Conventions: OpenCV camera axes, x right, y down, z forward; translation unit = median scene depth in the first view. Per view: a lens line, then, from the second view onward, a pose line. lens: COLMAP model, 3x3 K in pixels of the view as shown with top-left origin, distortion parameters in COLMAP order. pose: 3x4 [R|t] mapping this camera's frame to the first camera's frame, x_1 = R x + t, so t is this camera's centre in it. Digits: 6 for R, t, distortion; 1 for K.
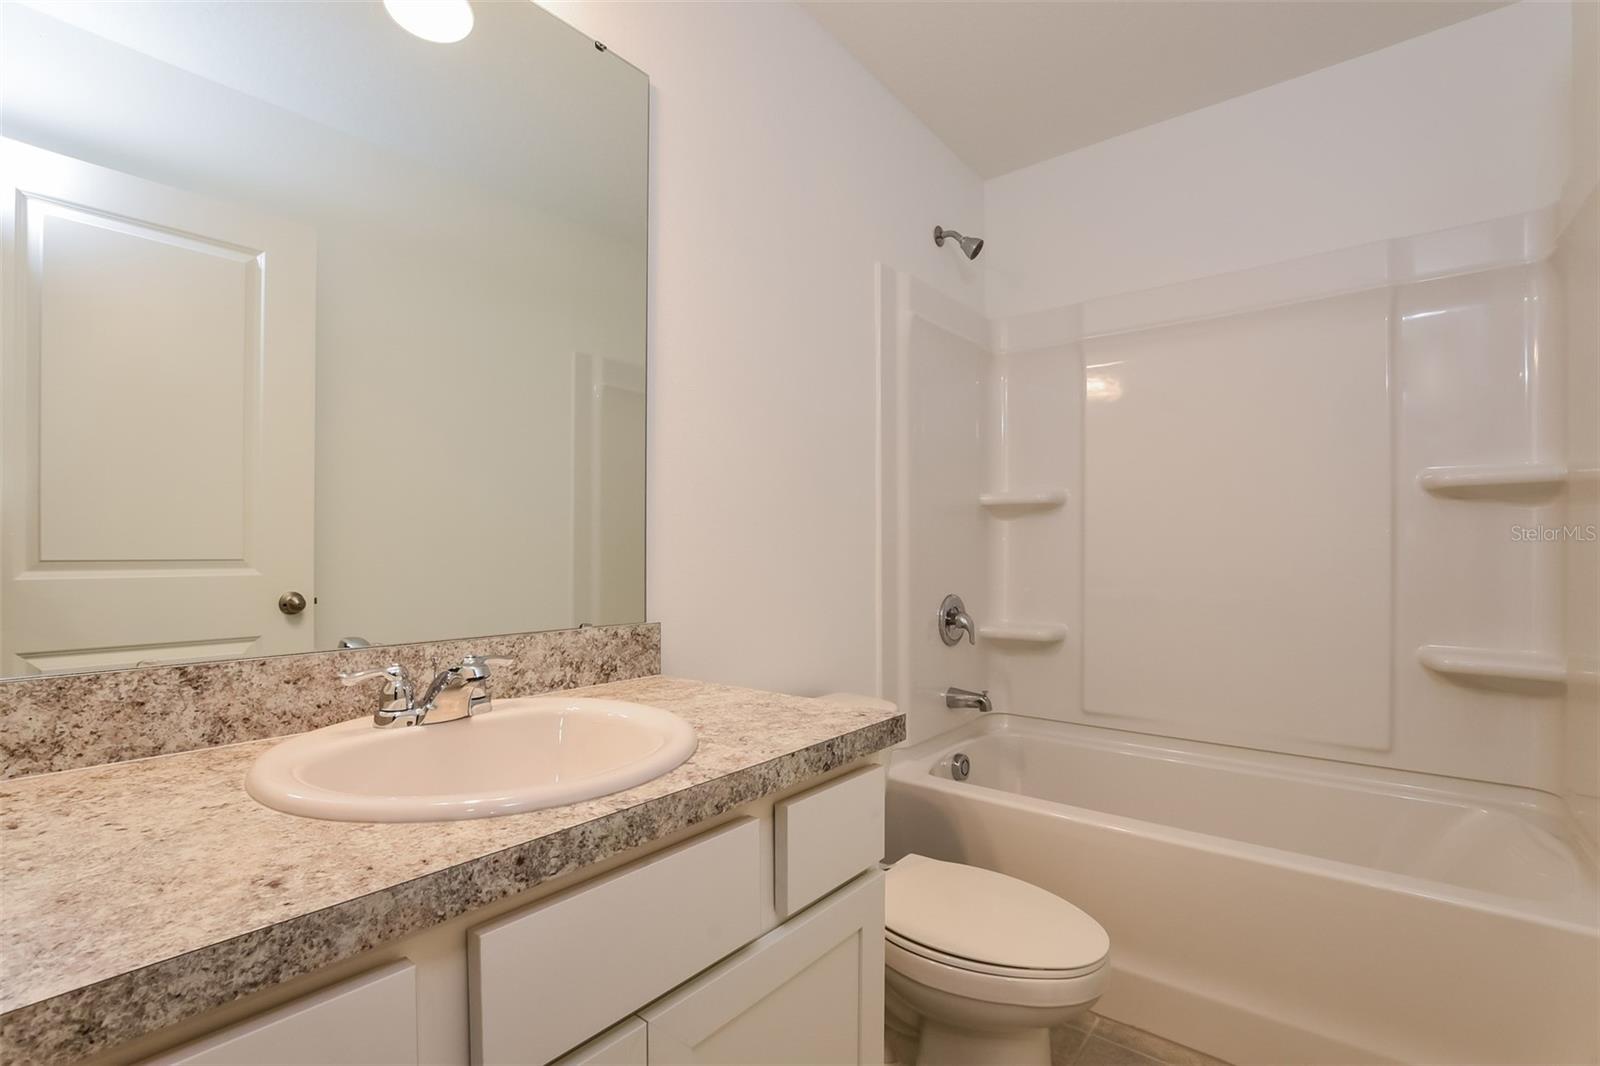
lens RADIAL K [[725.8, 0, 799.0], [0, 725.8, 539.6], [0, 0, 1]] dist [0.006591, 0.000504]
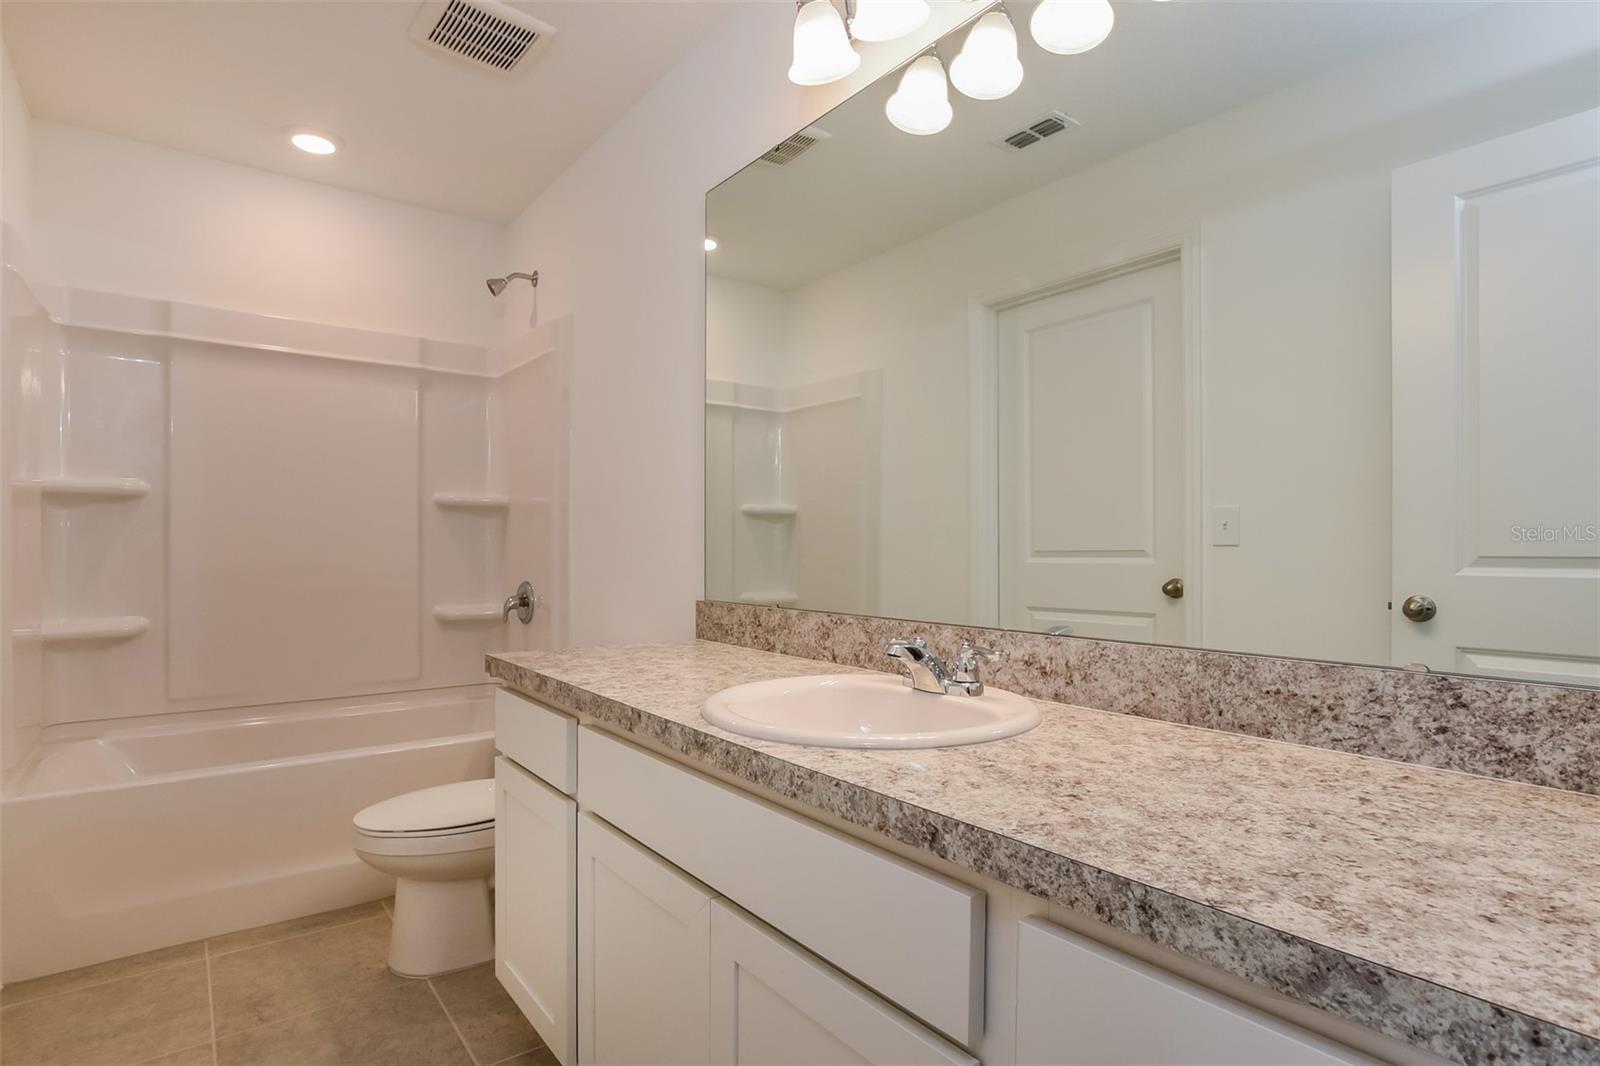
lens RADIAL K [[794.0, 0, 798.3], [0, 794.0, 541.6], [0, 0, 1]] dist [-0.015941, 0.003387]
pose [[0.228309, 0.027093, 0.973212, -0.707482], [-0.012371, 0.999613, -0.024926, 0.032780], [-0.973510, -0.006349, 0.228556, 1.131326]]
